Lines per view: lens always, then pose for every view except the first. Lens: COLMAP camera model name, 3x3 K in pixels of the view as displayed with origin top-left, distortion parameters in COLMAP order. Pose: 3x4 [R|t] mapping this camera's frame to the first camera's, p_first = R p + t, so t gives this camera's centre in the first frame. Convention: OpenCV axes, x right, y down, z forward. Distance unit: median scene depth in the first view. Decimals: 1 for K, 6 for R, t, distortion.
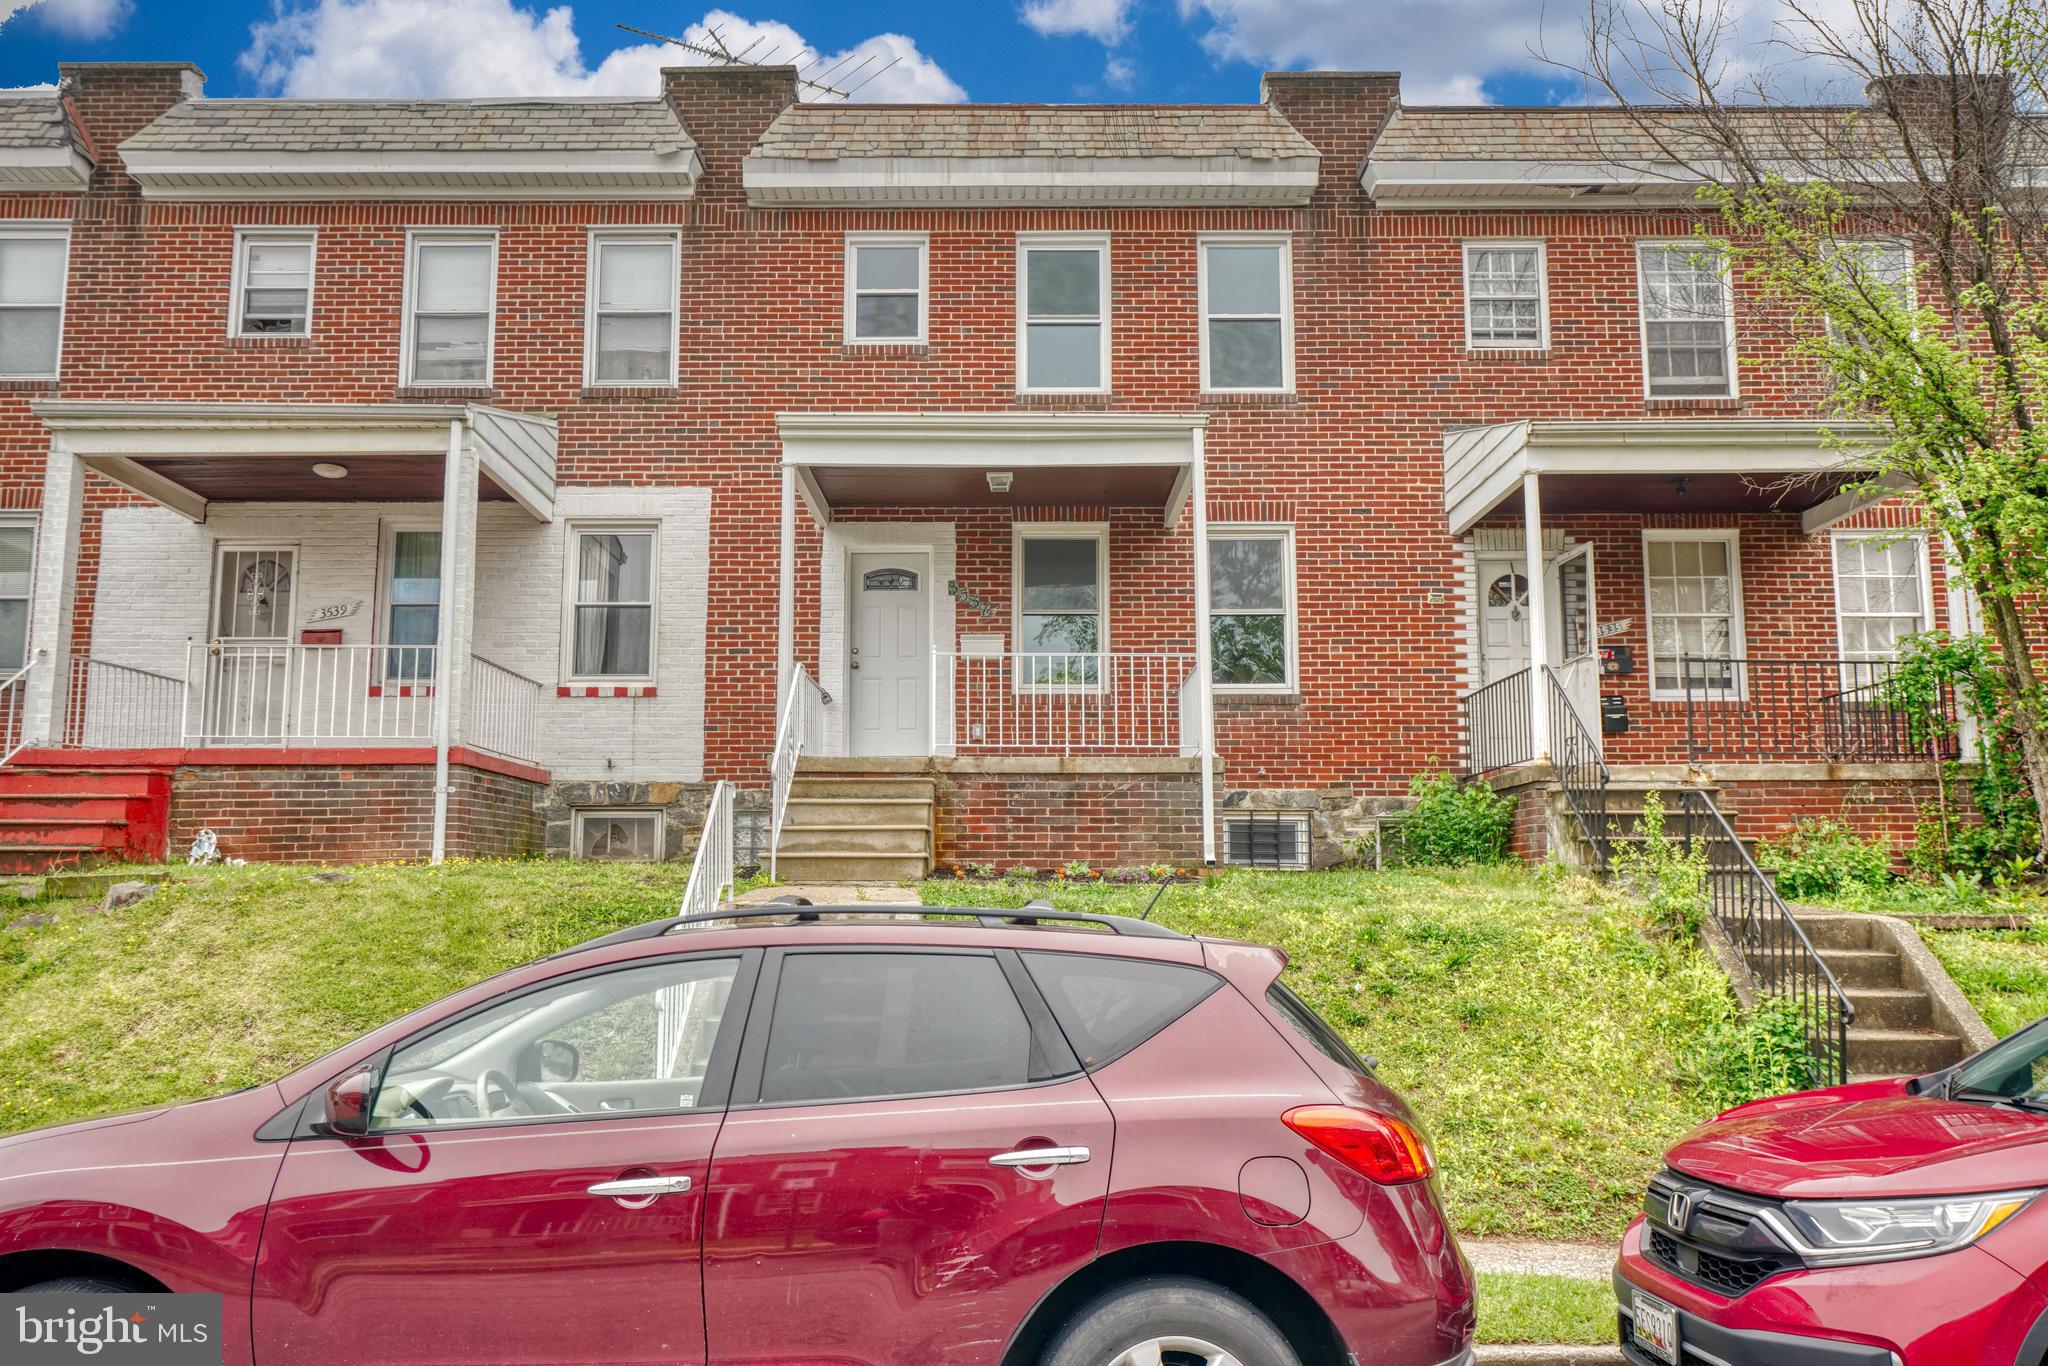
lens RADIAL K [[1653.6, 0, 1025.6], [0, 1653.6, 683.2], [0, 0, 1]] dist [0.001708, 0.001149]
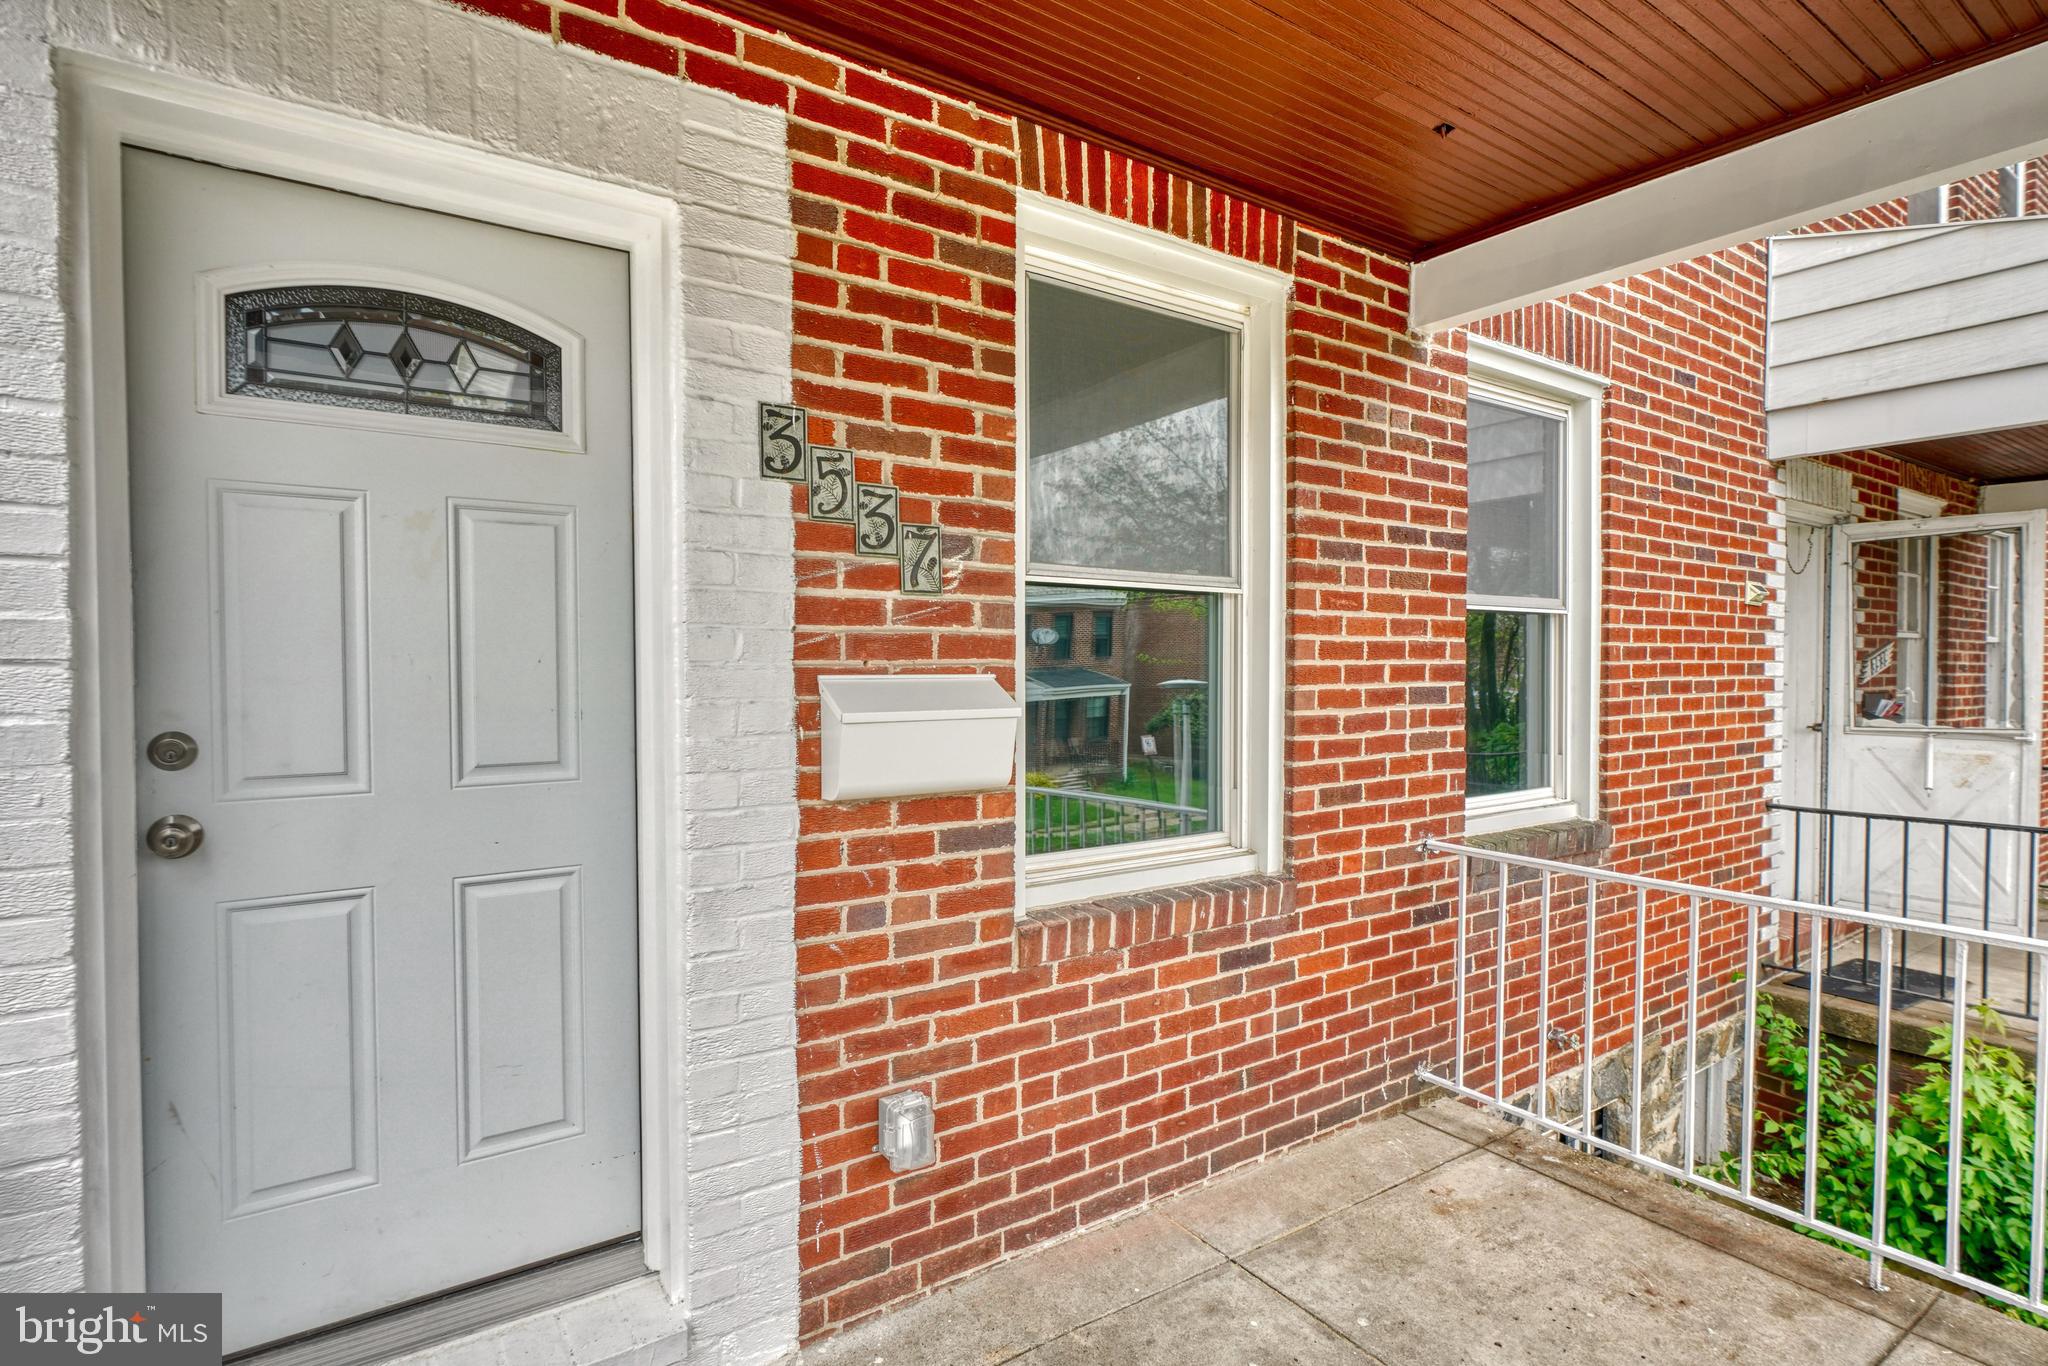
lens RADIAL K [[1010.6, 0, 994.5], [0, 1010.6, 682.4], [0, 0, 1]] dist [-0.017671, 0.008361]
pose [[0.826454, -0.009583, 0.562922, -0.092401], [-0.073864, 0.989367, 0.125287, -0.045964], [-0.558137, -0.145124, 0.816959, 0.882401]]
